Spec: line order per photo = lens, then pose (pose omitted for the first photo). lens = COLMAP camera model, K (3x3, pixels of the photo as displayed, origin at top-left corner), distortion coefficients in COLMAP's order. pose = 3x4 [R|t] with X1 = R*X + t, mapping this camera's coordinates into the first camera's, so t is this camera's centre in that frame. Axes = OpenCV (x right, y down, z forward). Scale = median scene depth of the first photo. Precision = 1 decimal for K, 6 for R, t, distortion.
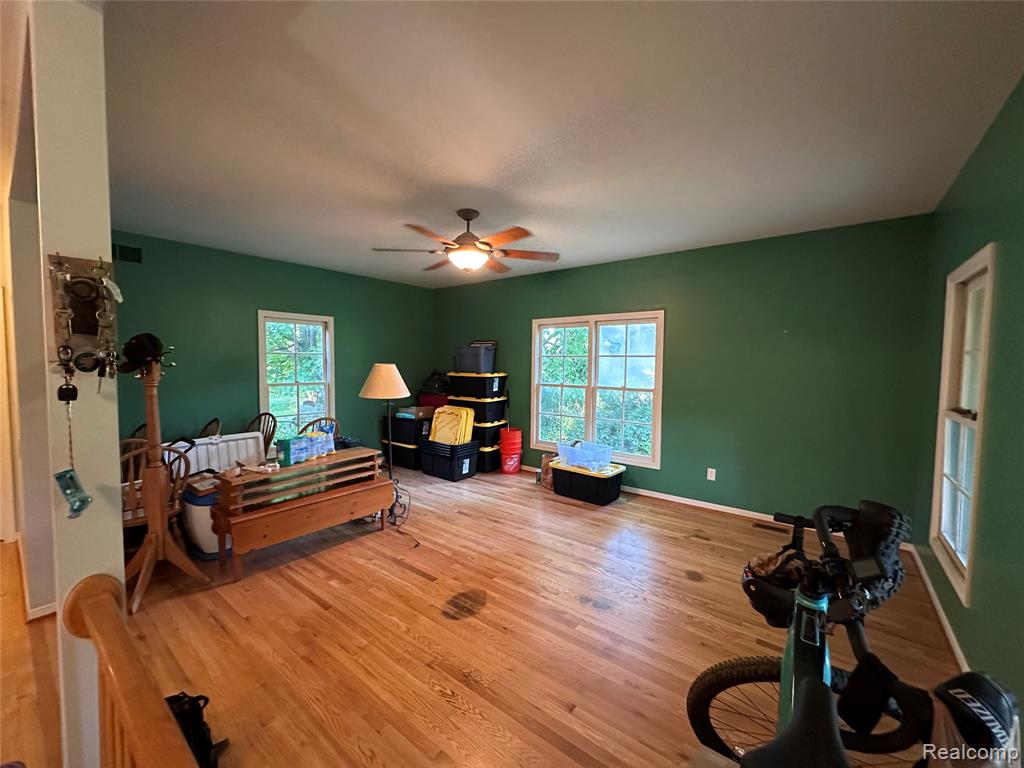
lens RADIAL K [[407.6, 0, 510.6], [0, 407.6, 382.6], [0, 0, 1]] dist [-0.004306, 0.000166]
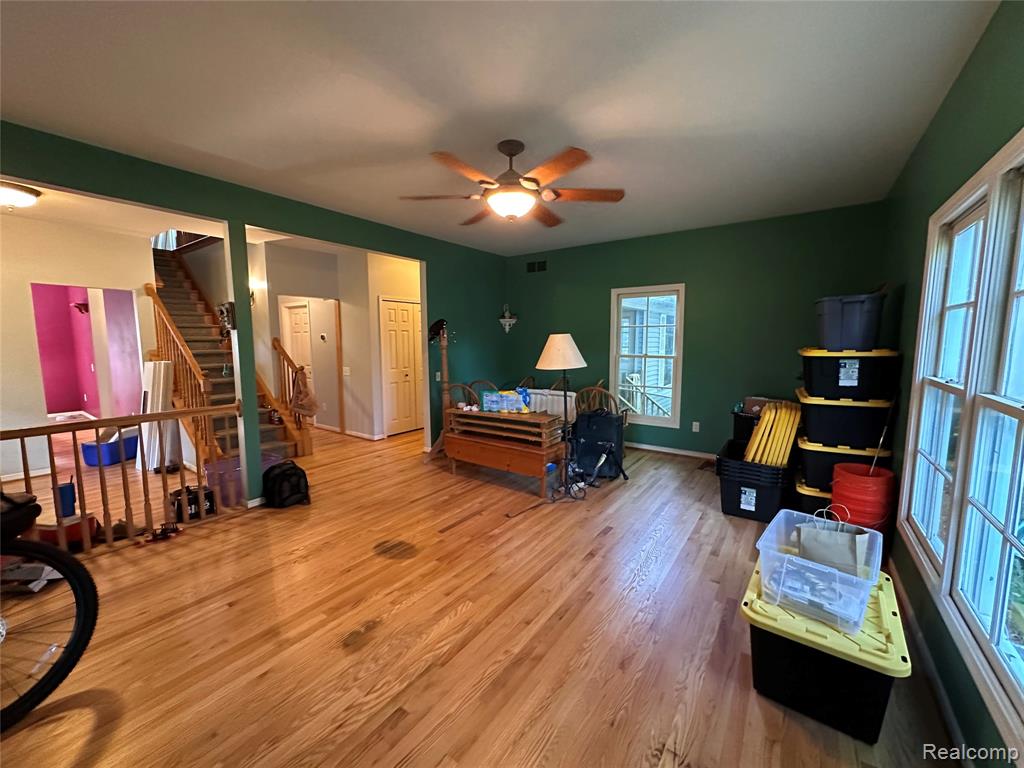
lens RADIAL K [[407.6, 0, 512.7], [0, 407.6, 380.1], [0, 0, 1]] dist [-0.004306, 0.000166]
pose [[0.049422, 0.091341, -0.994593, 0.516722], [-0.043240, 0.995071, 0.089237, -0.015249], [0.997842, 0.038596, 0.053127, 0.664255]]
